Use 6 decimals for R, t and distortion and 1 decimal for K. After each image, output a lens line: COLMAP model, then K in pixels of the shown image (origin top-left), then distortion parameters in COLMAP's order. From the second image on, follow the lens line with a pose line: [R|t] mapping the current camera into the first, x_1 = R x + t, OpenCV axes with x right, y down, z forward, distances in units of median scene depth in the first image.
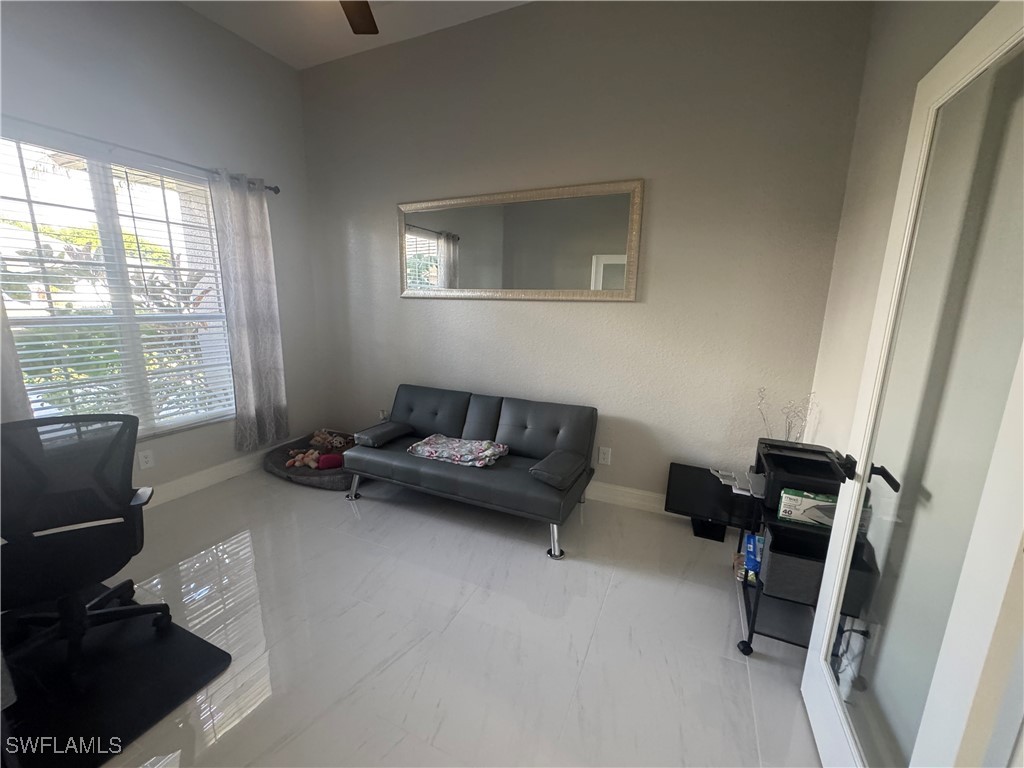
lens RADIAL K [[408.4, 0, 512.6], [0, 408.4, 385.0], [0, 0, 1]] dist [-0.000278, 0.001111]
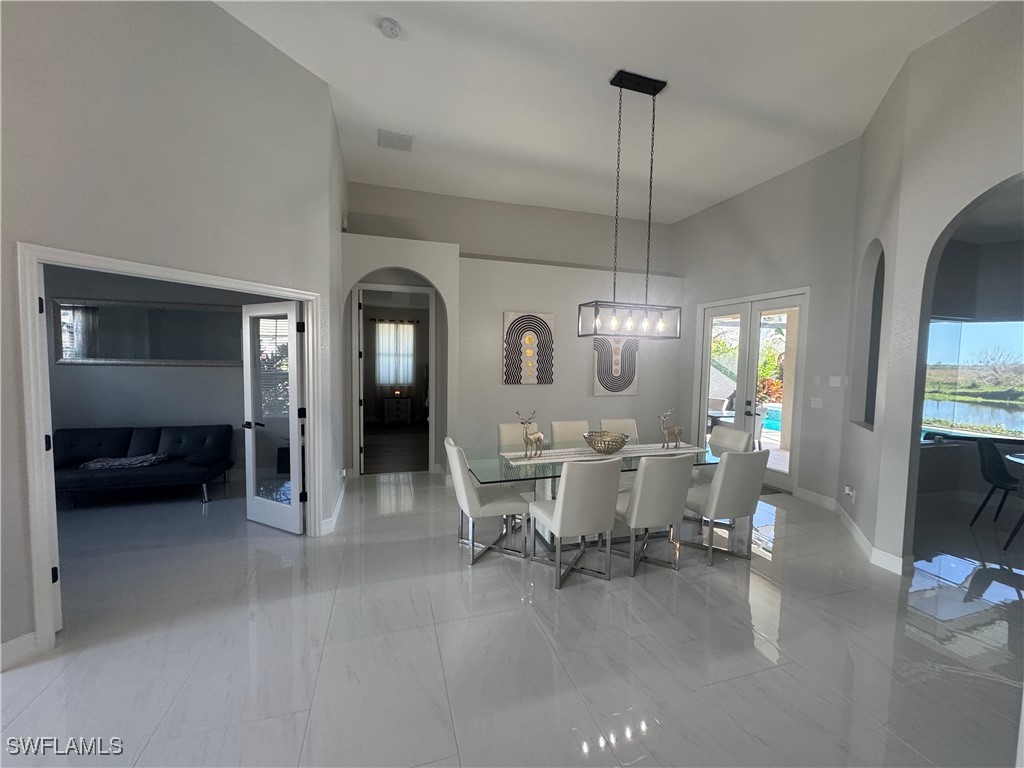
lens RADIAL K [[408.4, 0, 507.4], [0, 408.4, 386.7], [0, 0, 1]] dist [-0.000278, 0.001111]
pose [[0.755588, -0.044456, 0.653537, -0.039962], [0.123025, 0.989571, -0.074922, 0.165133], [-0.643391, 0.137012, 0.753177, -1.099655]]
